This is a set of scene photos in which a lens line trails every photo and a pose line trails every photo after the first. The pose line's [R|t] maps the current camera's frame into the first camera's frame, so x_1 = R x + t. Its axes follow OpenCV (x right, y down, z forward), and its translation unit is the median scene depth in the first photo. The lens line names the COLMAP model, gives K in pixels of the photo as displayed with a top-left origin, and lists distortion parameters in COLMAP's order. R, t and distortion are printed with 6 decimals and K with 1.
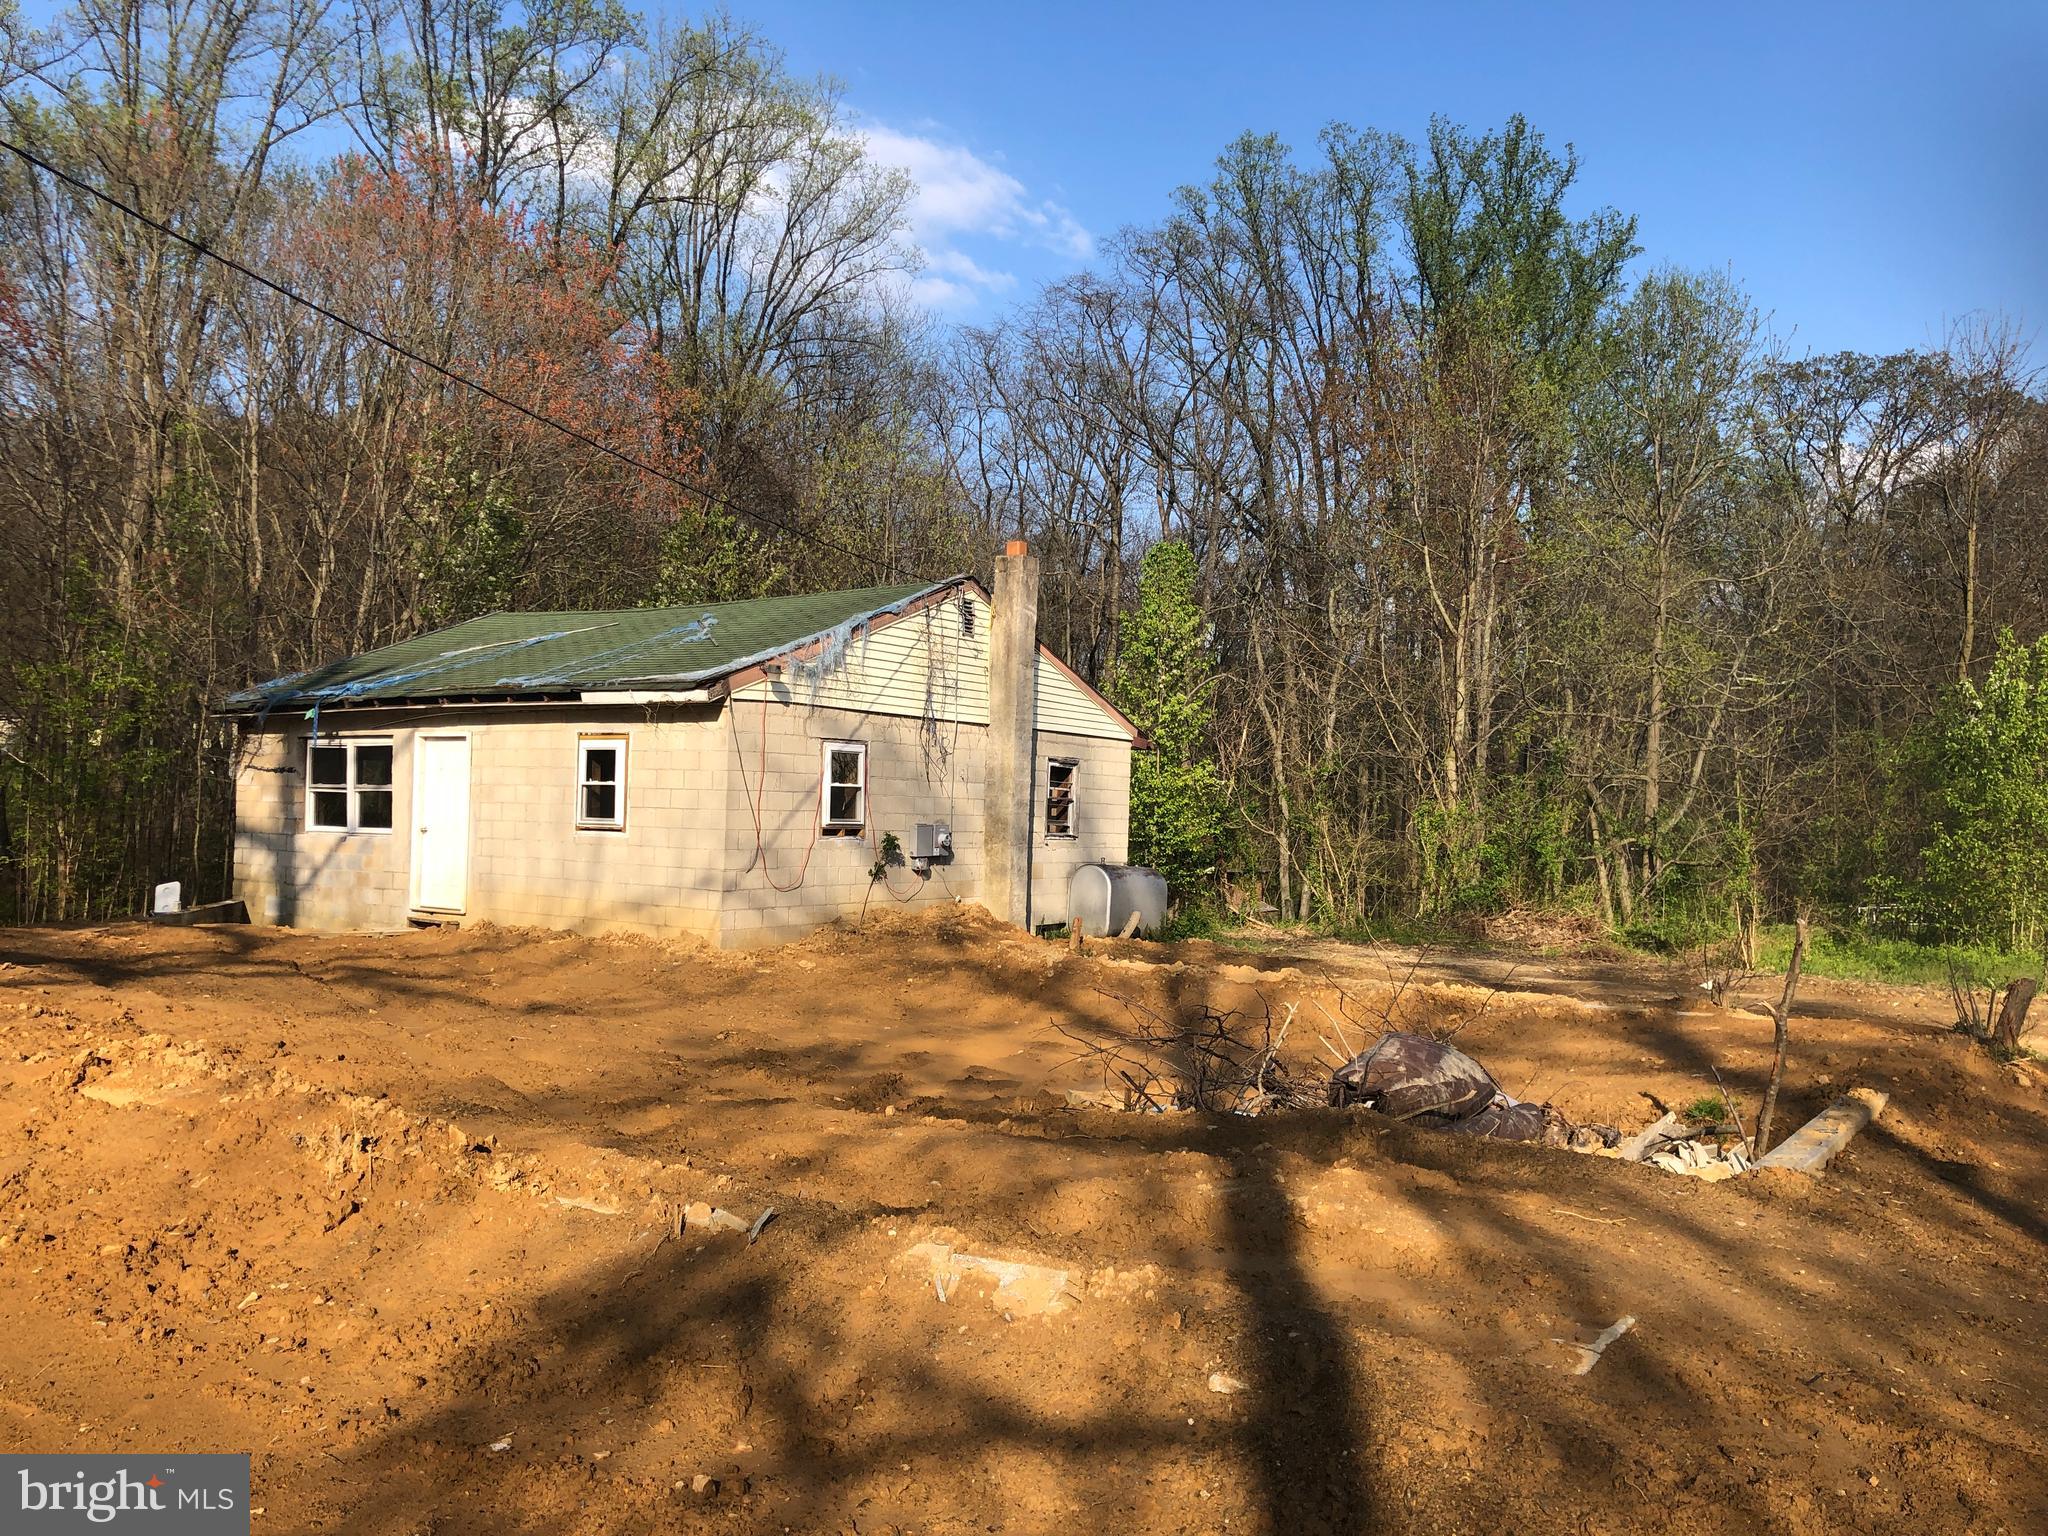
lens RADIAL K [[1685.7, 0, 1021.3], [0, 1685.7, 751.5], [0, 0, 1]] dist [0.054594, -0.062753]
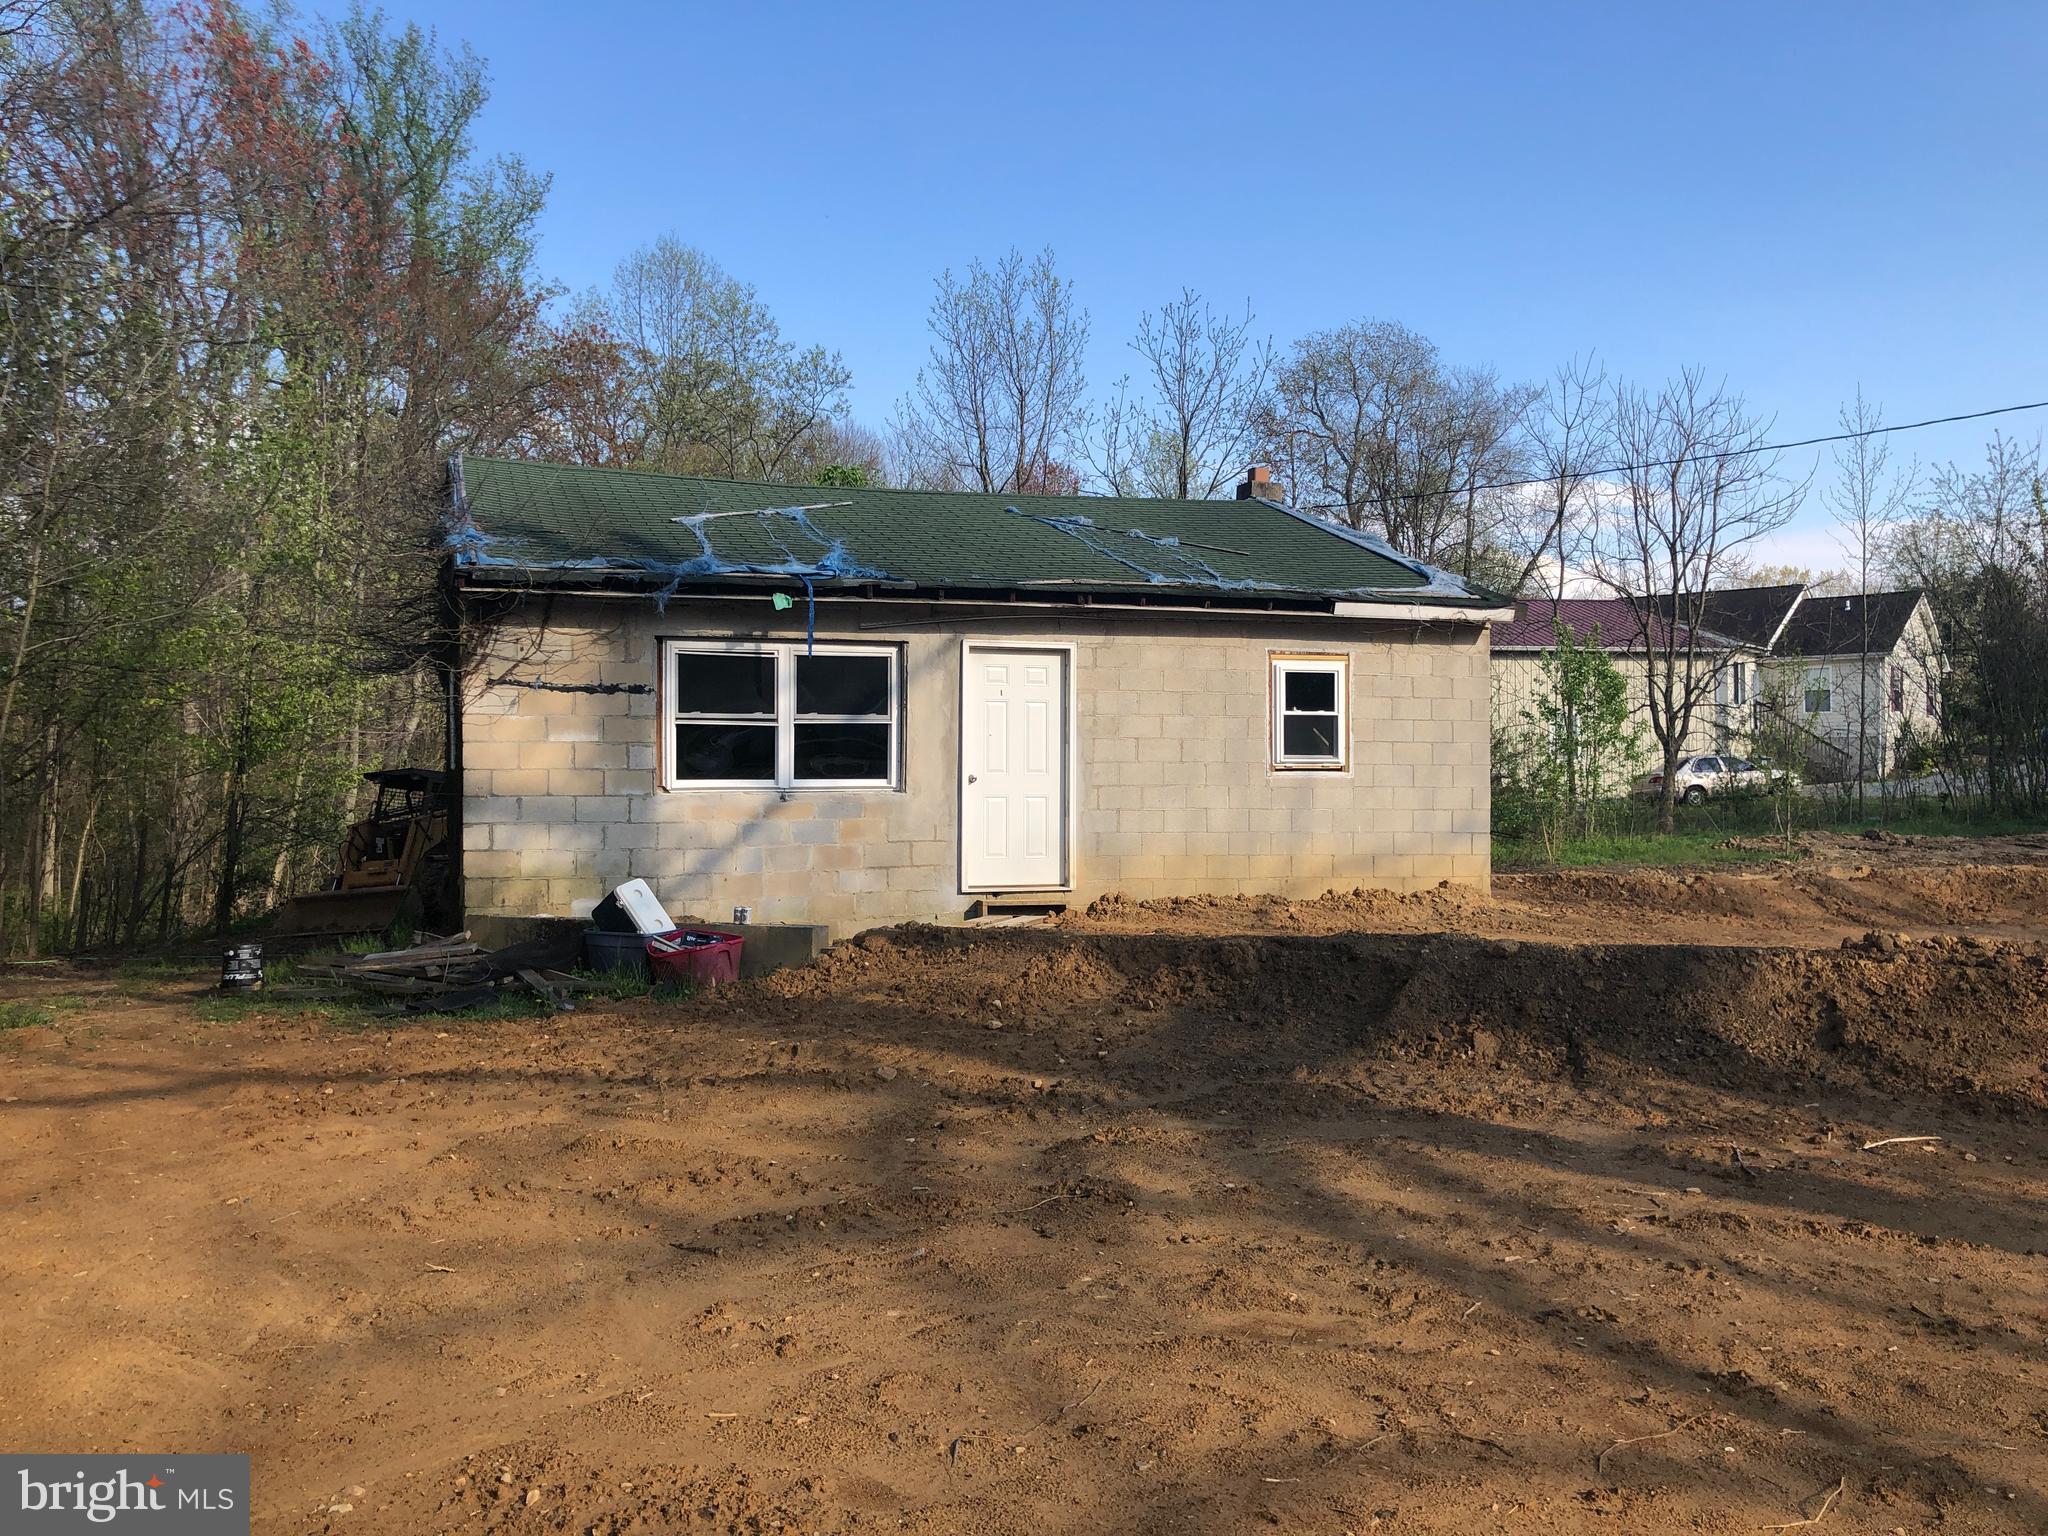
lens RADIAL K [[1685.7, 0, 1017.6], [0, 1685.7, 740.7], [0, 0, 1]] dist [0.054594, -0.062753]
pose [[0.600072, -0.002531, 0.799942, -0.923399], [-0.013243, 0.999827, 0.013097, 0.021609], [-0.799836, -0.018453, 0.599935, 0.581387]]
